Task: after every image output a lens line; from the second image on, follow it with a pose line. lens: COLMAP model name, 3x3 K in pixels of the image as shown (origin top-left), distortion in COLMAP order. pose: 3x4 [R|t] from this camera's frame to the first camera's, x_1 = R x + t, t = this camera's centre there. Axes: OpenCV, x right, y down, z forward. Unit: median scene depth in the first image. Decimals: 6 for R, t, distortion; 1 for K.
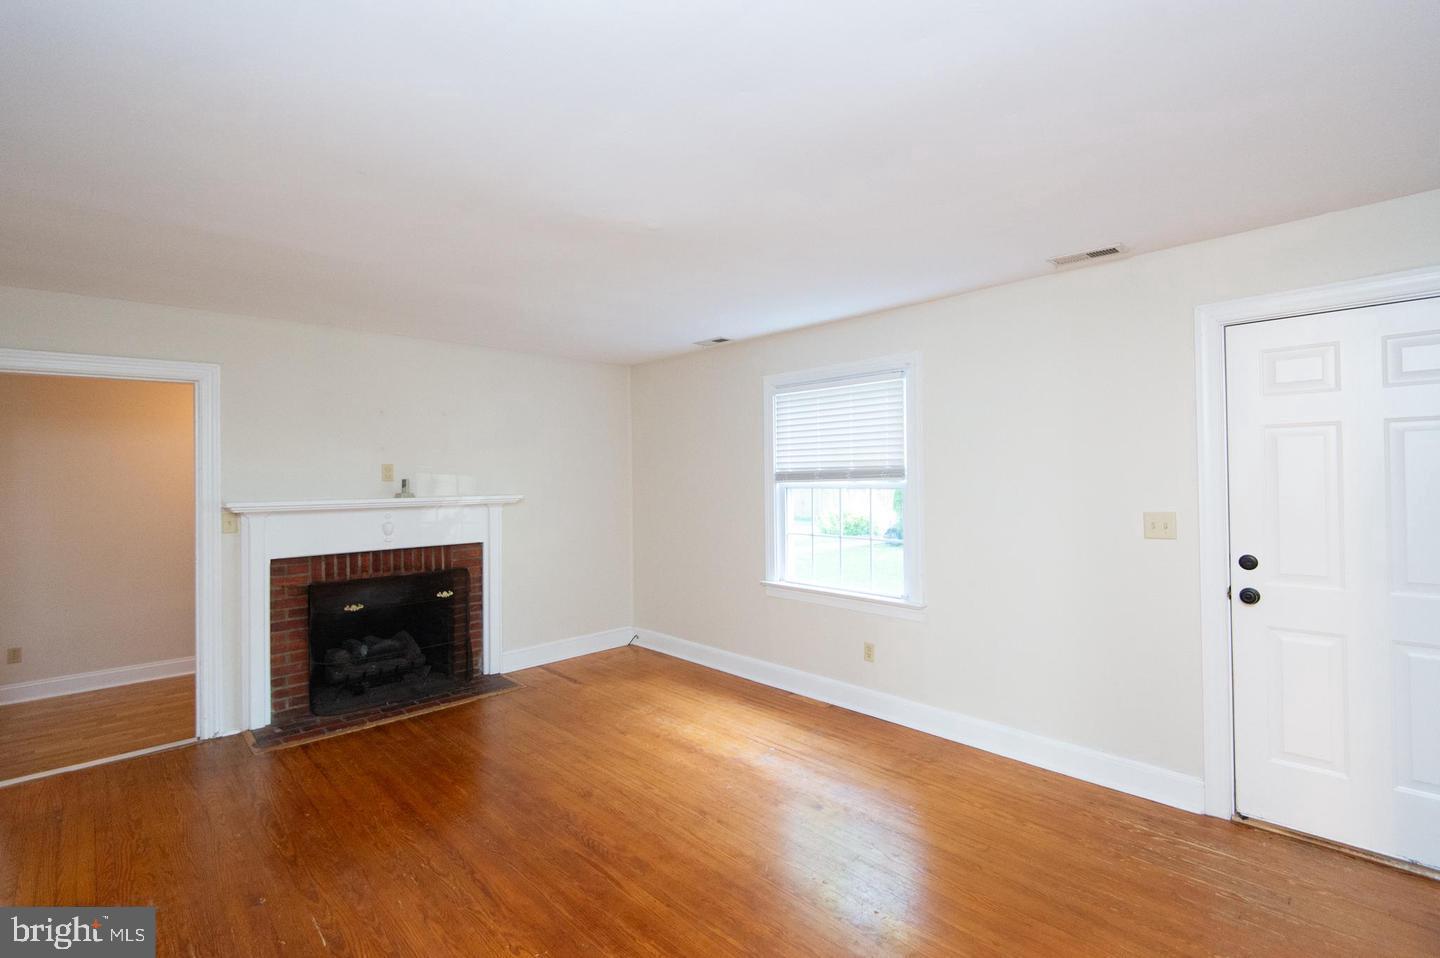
lens RADIAL K [[659.7, 0, 722.8], [0, 659.7, 476.9], [0, 0, 1]] dist [0.027057, -0.012275]
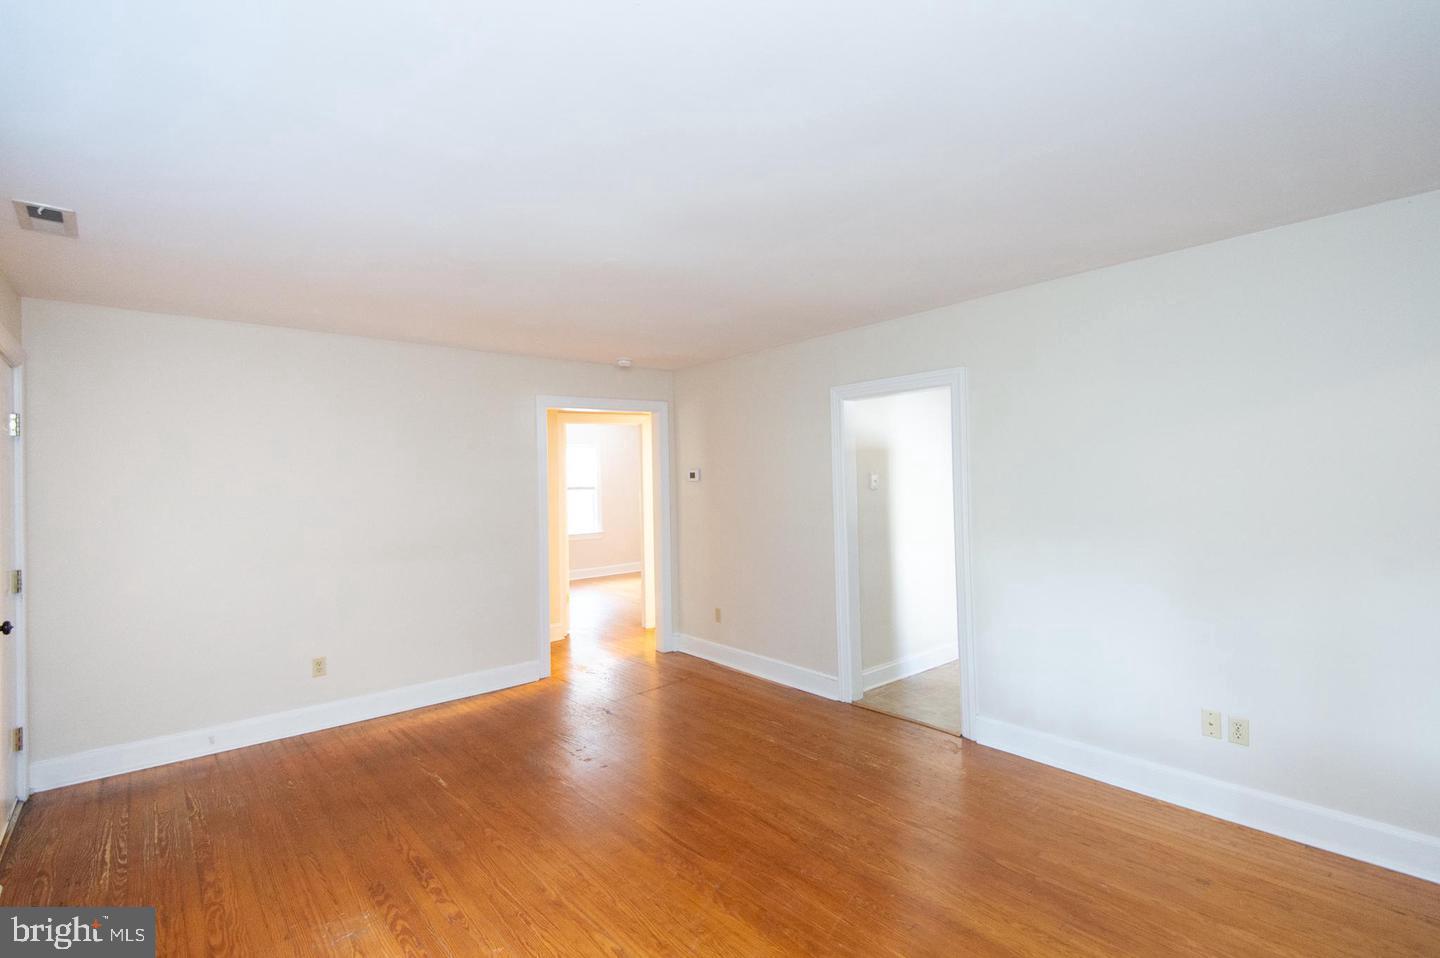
lens RADIAL K [[659.7, 0, 717.6], [0, 659.7, 470.8], [0, 0, 1]] dist [0.027057, -0.012275]
pose [[-0.997859, 0.037234, 0.053770, -0.201280], [0.036526, 0.999233, -0.014095, 0.002617], [-0.054253, -0.012101, -0.998454, 1.268802]]
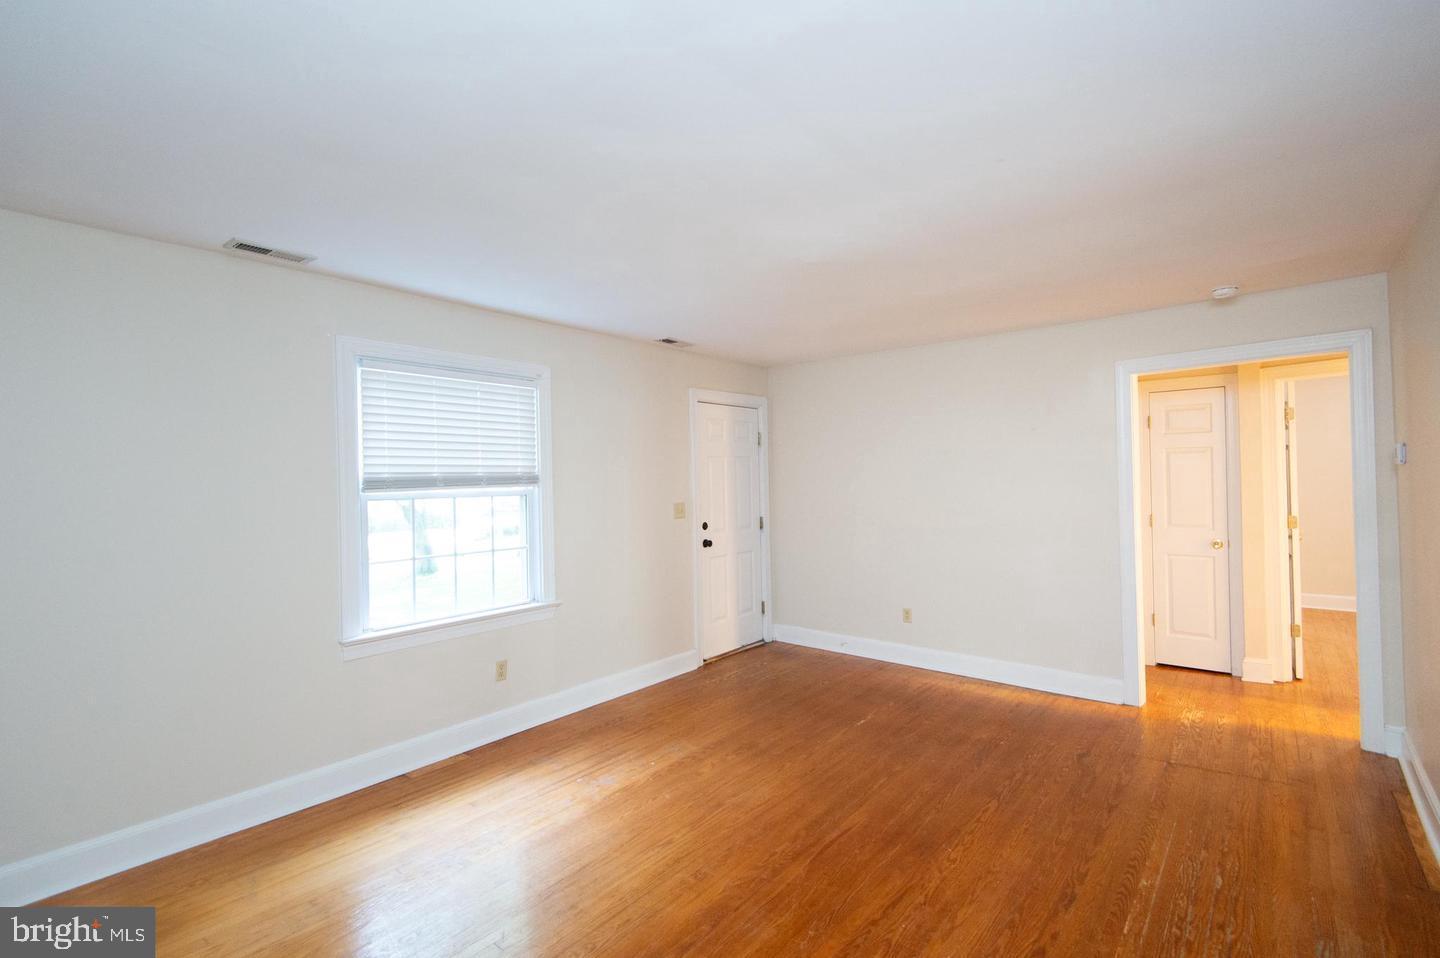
lens RADIAL K [[659.7, 0, 729.6], [0, 659.7, 481.0], [0, 0, 1]] dist [0.027057, -0.012275]
pose [[-0.123474, 0.011786, 0.992278, -0.742799], [0.021160, 0.999733, -0.009242, 0.011806], [-0.992122, 0.019856, -0.123690, 0.777918]]
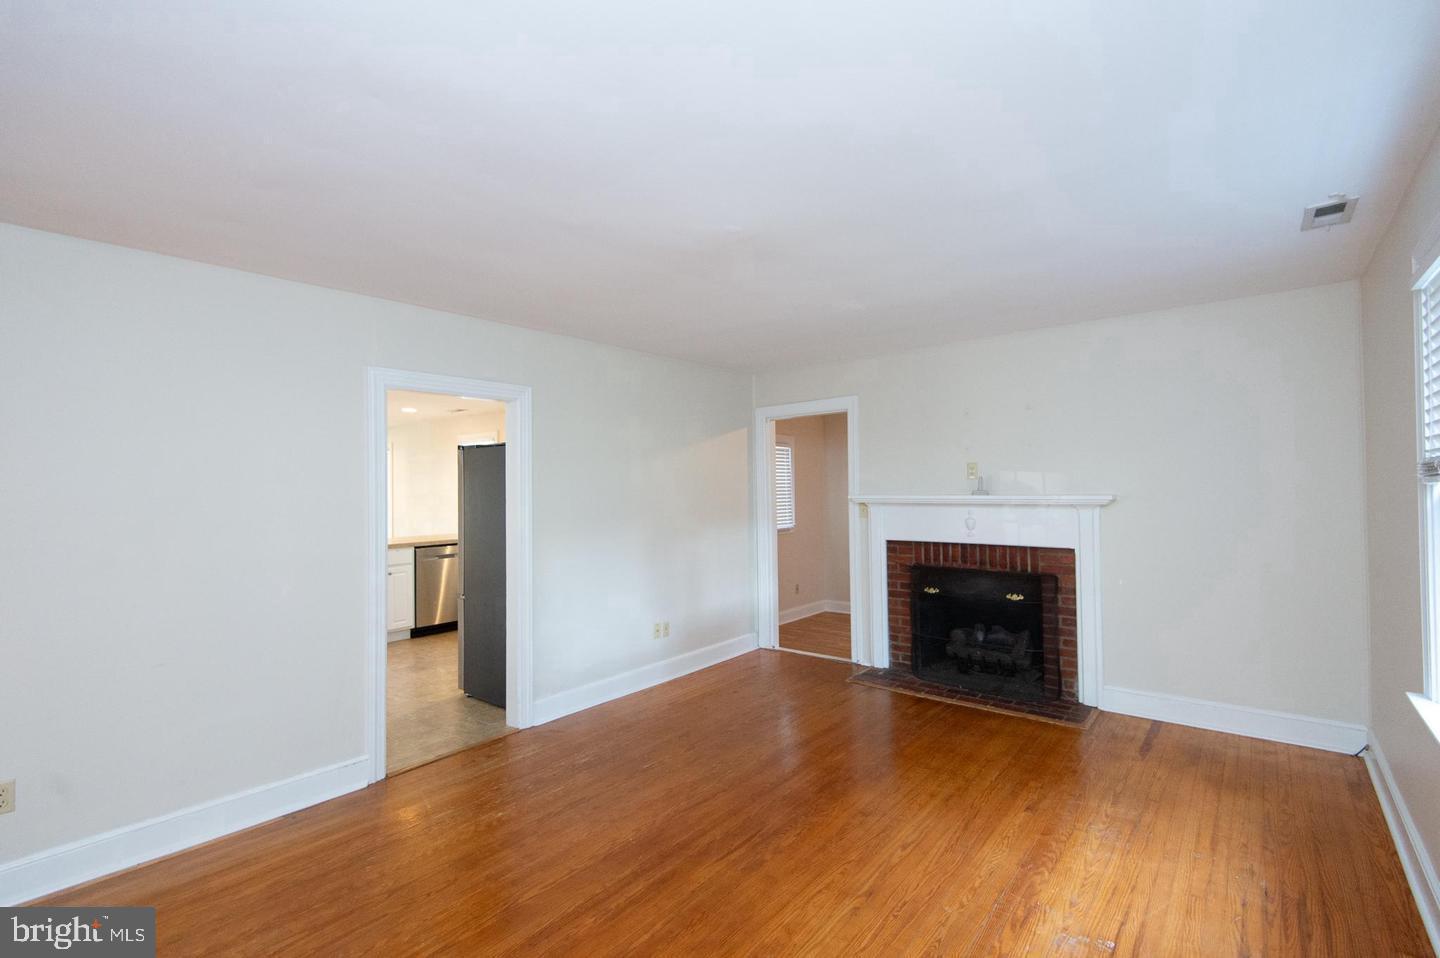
lens RADIAL K [[659.7, 0, 717.6], [0, 659.7, 476.6], [0, 0, 1]] dist [0.027057, -0.012275]
pose [[0.117070, -0.000704, -0.993123, 0.532532], [0.013060, 0.999914, 0.000831, -0.003601], [0.993038, -0.013067, 0.117069, 0.513794]]
